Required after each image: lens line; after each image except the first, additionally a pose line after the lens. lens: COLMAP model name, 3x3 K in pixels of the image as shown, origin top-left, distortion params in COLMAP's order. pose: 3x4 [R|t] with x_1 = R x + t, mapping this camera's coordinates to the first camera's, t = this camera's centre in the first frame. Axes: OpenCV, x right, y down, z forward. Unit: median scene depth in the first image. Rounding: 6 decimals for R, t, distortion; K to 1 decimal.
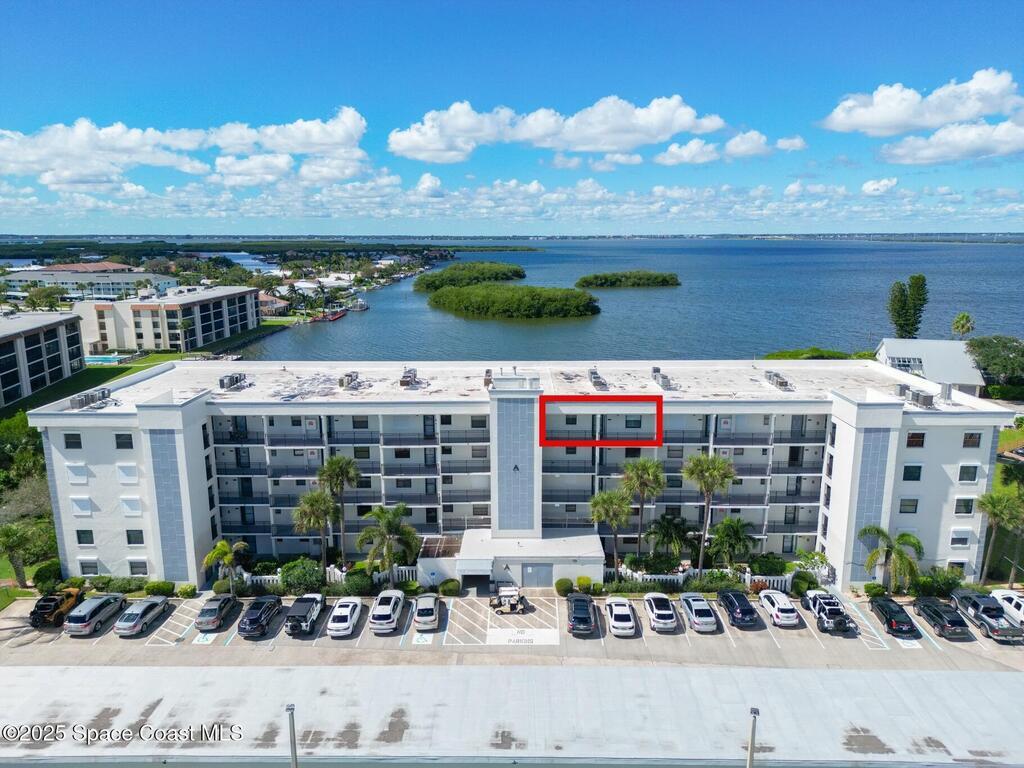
lens RADIAL K [[714.3, 0, 517.3], [0, 714.3, 380.9], [0, 0, 1]] dist [0.092662, -0.105008]
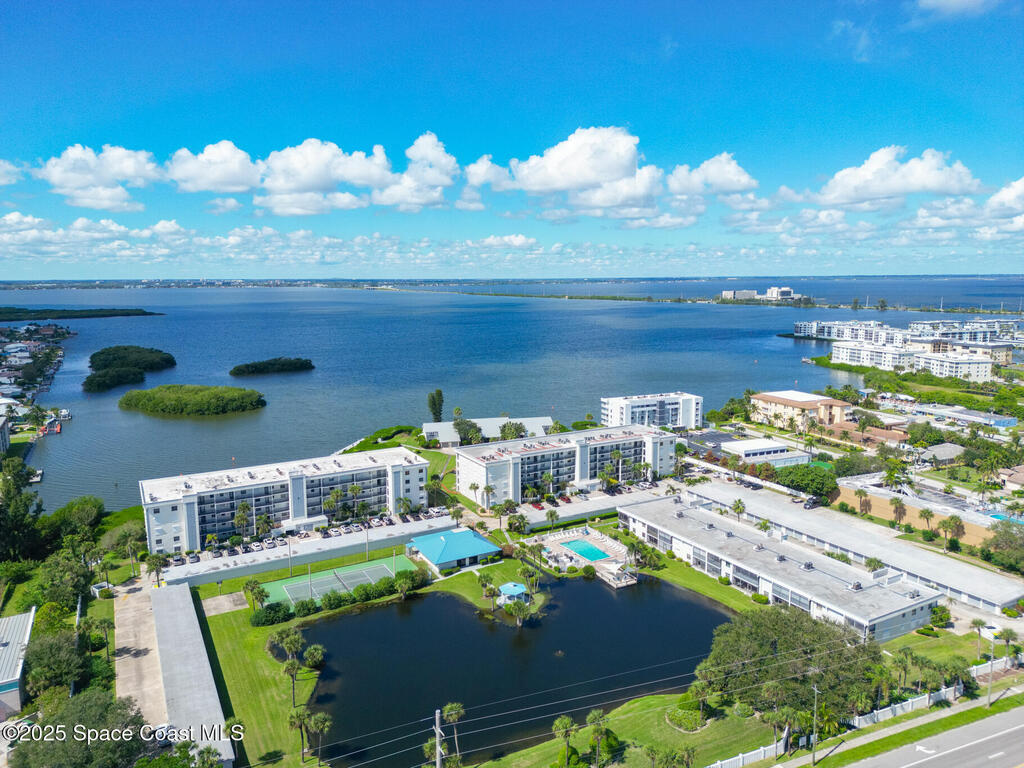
lens RADIAL K [[714.3, 0, 517.3], [0, 714.3, 380.9], [0, 0, 1]] dist [0.092662, -0.105008]
pose [[0.869301, -0.075837, 0.488431, -0.723767], [0.103029, 0.994256, -0.028993, -0.221916], [-0.483426, 0.075526, 0.872121, -2.499359]]
